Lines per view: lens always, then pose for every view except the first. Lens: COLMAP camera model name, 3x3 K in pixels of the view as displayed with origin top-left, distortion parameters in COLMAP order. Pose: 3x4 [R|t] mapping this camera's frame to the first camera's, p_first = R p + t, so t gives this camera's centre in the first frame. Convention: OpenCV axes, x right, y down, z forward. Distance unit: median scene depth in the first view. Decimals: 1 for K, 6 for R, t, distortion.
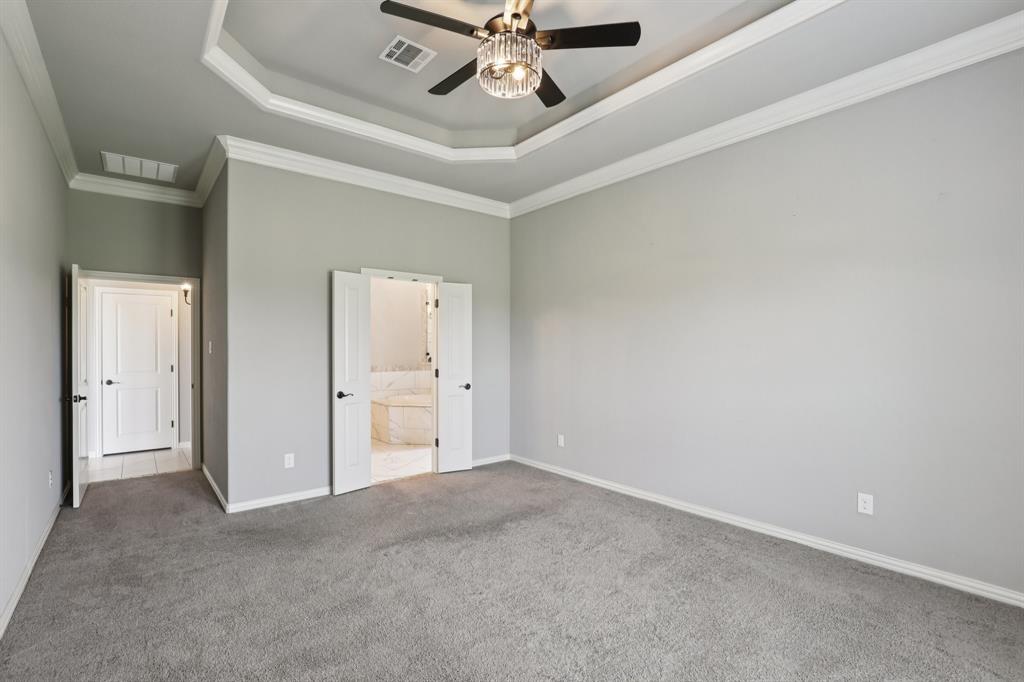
lens RADIAL K [[474.3, 0, 516.6], [0, 474.3, 345.7], [0, 0, 1]] dist [-0.005732, 0.004957]
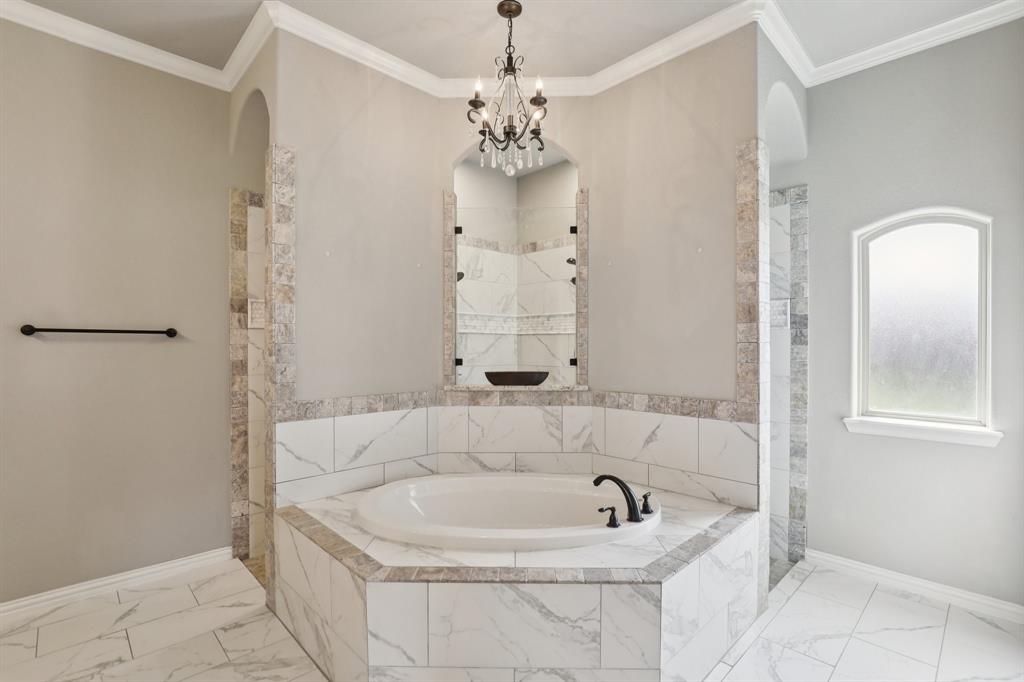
lens RADIAL K [[474.3, 0, 512.1], [0, 474.3, 341.6], [0, 0, 1]] dist [-0.005732, 0.004957]
pose [[0.996508, 0.000621, 0.083497, -0.186299], [-0.000760, 0.999998, 0.001630, 0.001124], [-0.083496, -0.001688, 0.996507, 0.648133]]
